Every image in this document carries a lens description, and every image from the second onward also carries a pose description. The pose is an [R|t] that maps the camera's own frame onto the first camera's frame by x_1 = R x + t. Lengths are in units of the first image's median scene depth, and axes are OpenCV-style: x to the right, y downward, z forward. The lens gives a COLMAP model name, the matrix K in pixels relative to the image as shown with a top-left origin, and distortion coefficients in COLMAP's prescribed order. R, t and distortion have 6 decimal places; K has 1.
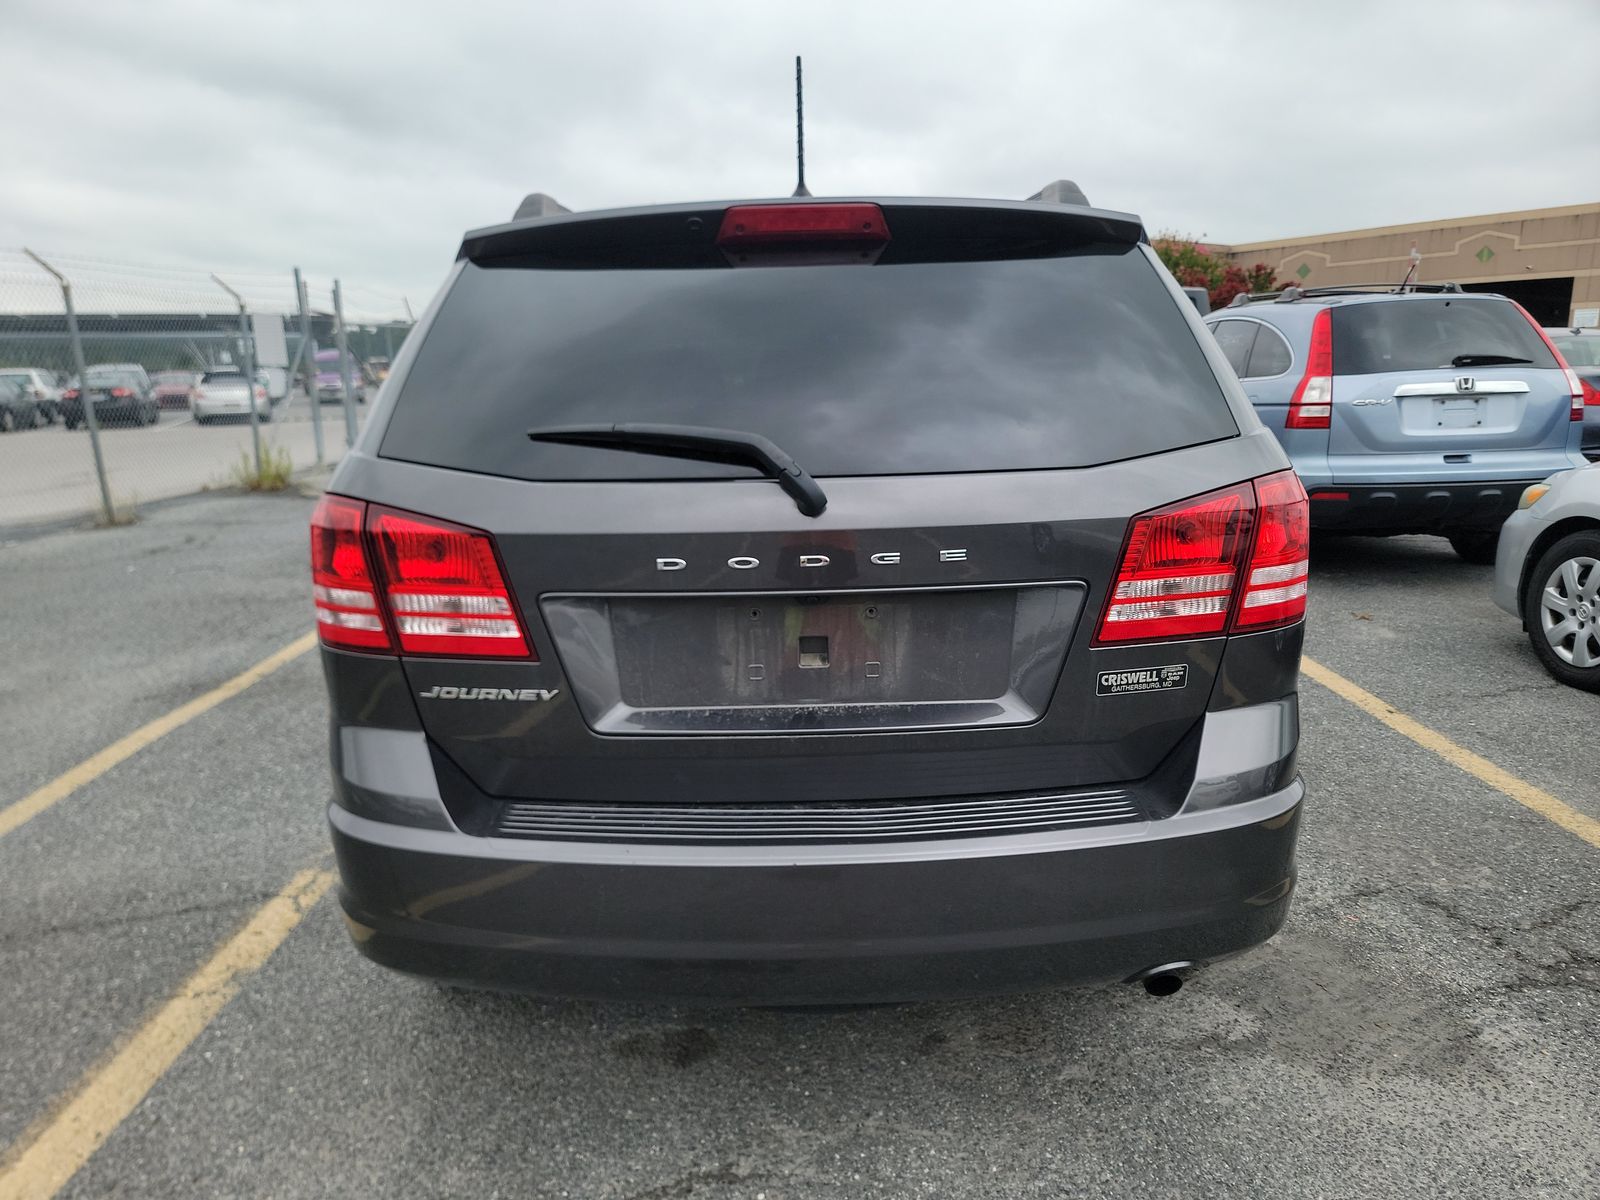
lens RADIAL K [[1151.7, 0, 811.2], [0, 1151.7, 602.4], [0, 0, 1]] dist [0.047322, -0.044526]
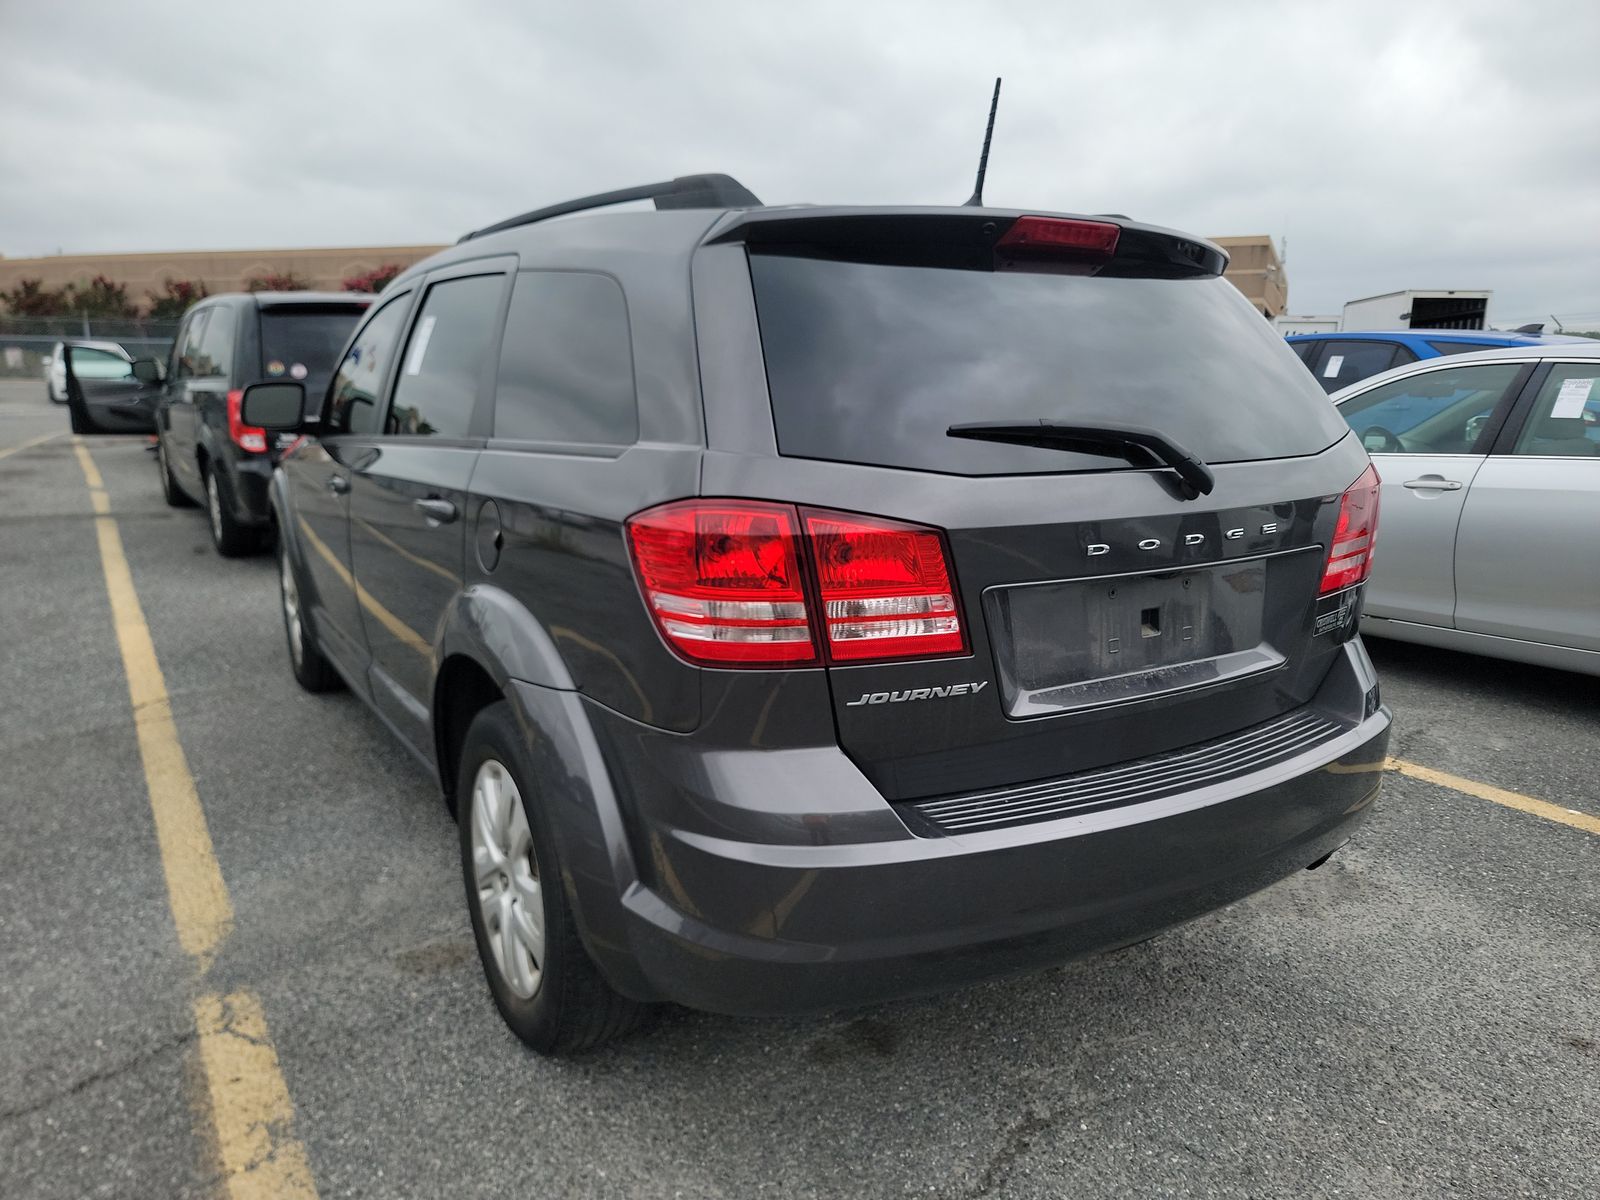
lens RADIAL K [[1151.7, 0, 803.1], [0, 1151.7, 601.0], [0, 0, 1]] dist [0.047322, -0.044526]
pose [[0.847797, -0.080210, 0.524221, -0.864938], [0.080243, 0.996517, 0.022702, -0.029784], [-0.524216, 0.022819, 0.851280, 0.213909]]
